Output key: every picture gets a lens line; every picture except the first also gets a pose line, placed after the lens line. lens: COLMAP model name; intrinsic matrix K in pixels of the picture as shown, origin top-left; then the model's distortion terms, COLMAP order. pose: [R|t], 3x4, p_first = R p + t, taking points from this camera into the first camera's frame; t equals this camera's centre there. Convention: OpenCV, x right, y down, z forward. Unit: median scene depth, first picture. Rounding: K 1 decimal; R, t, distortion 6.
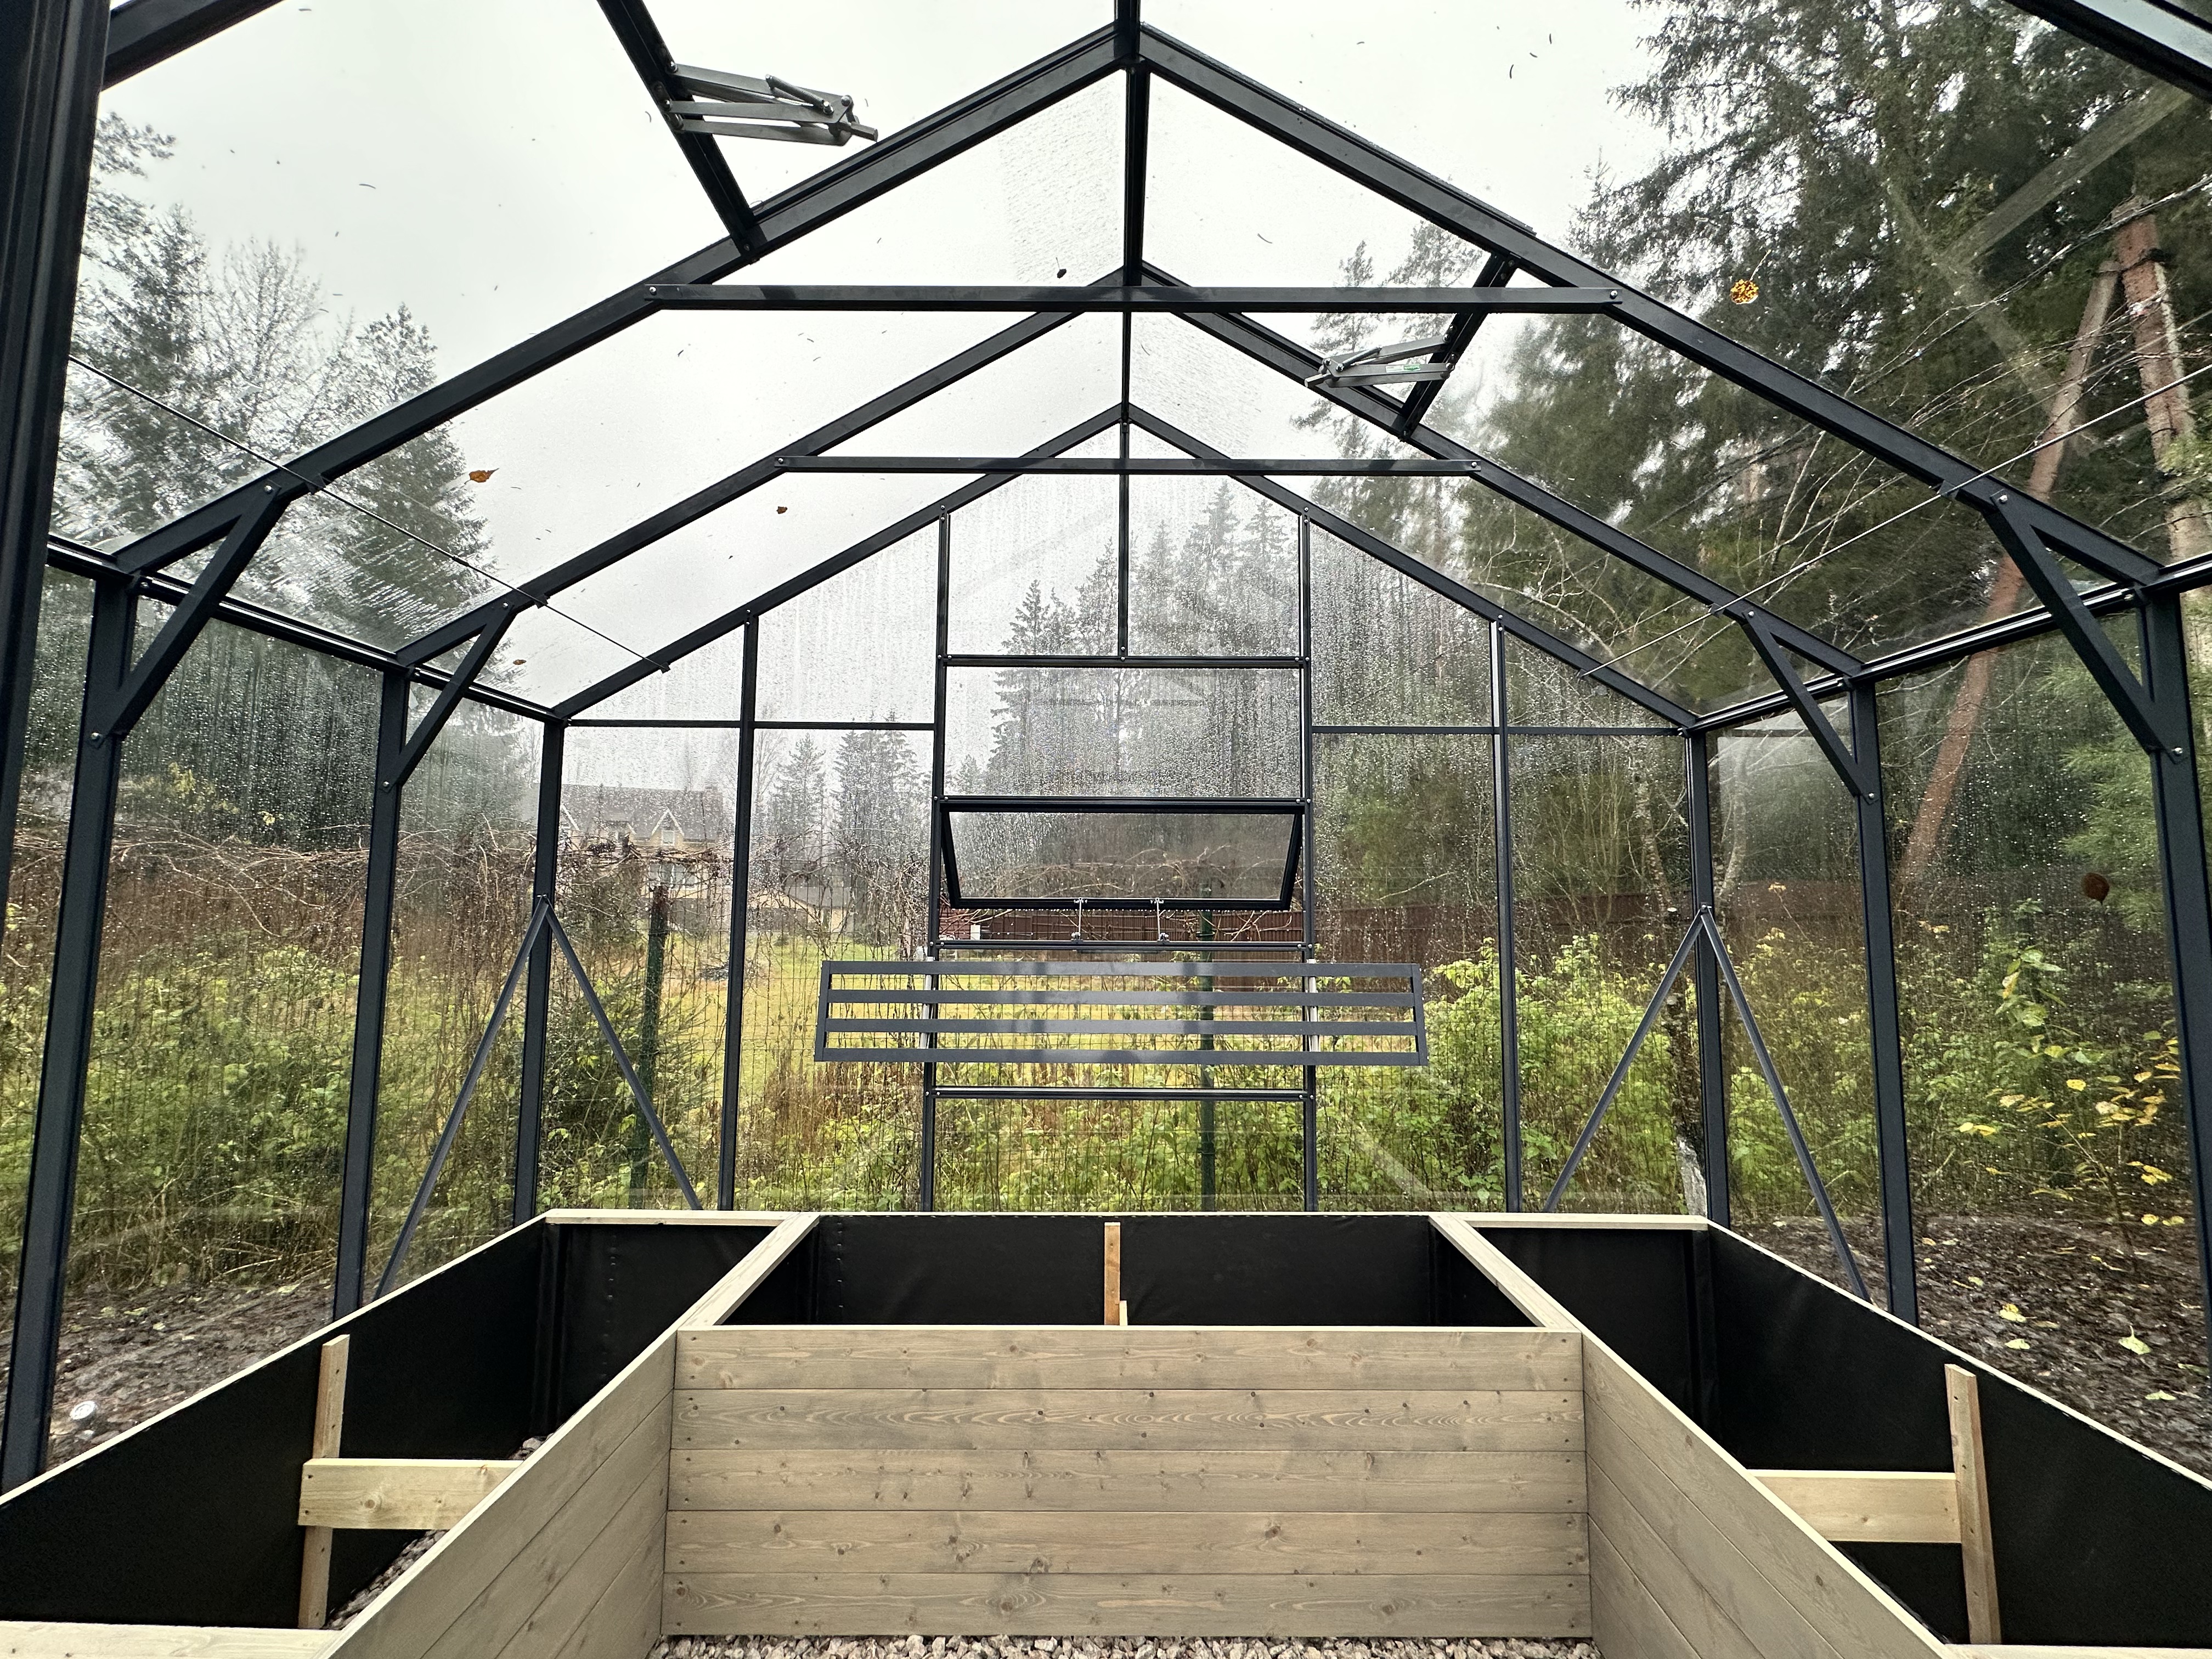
lens RADIAL K [[890.7, 0, 1117.8], [0, 890.7, 831.2], [0, 0, 1]] dist [-0.001584, 0.000246]
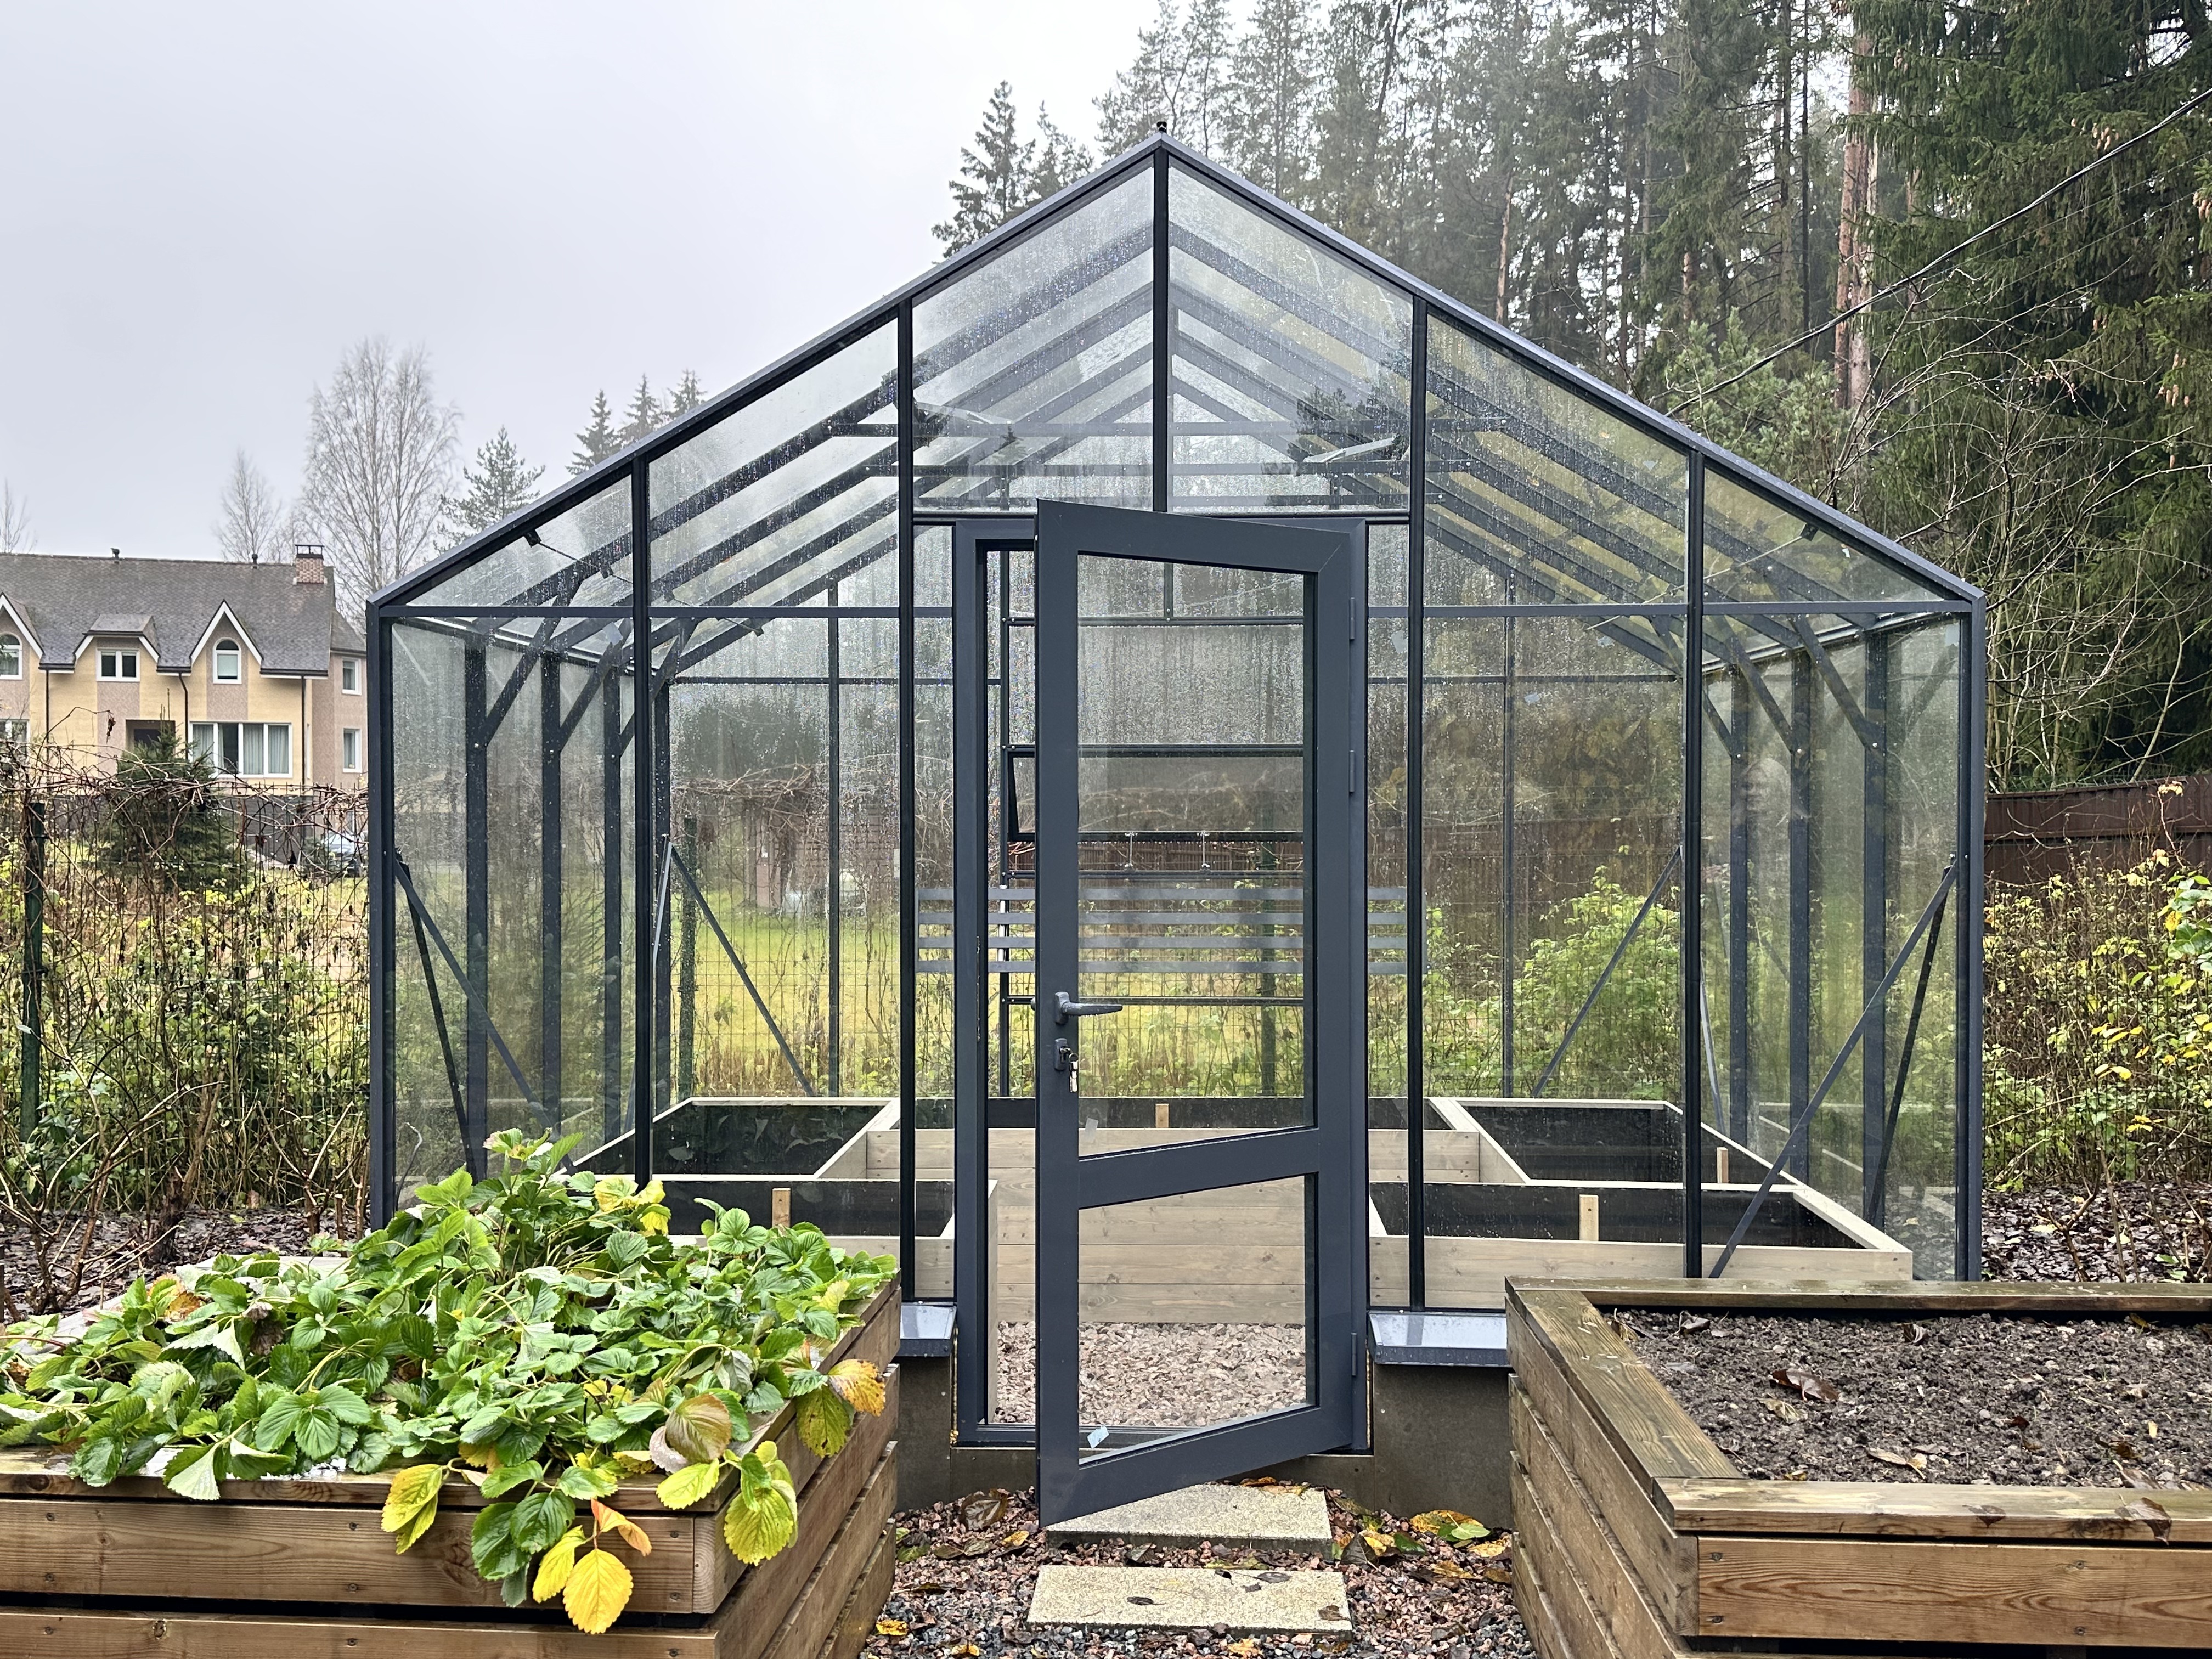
lens RADIAL K [[1963.0, 0, 1106.1], [0, 1963.0, 841.8], [0, 0, 1]] dist [0.104146, -0.081192]
pose [[0.999043, -0.005407, -0.043399, 0.005645], [0.009823, 0.994716, 0.102198, -0.028989], [0.042617, -0.102527, 0.993817, -0.253510]]
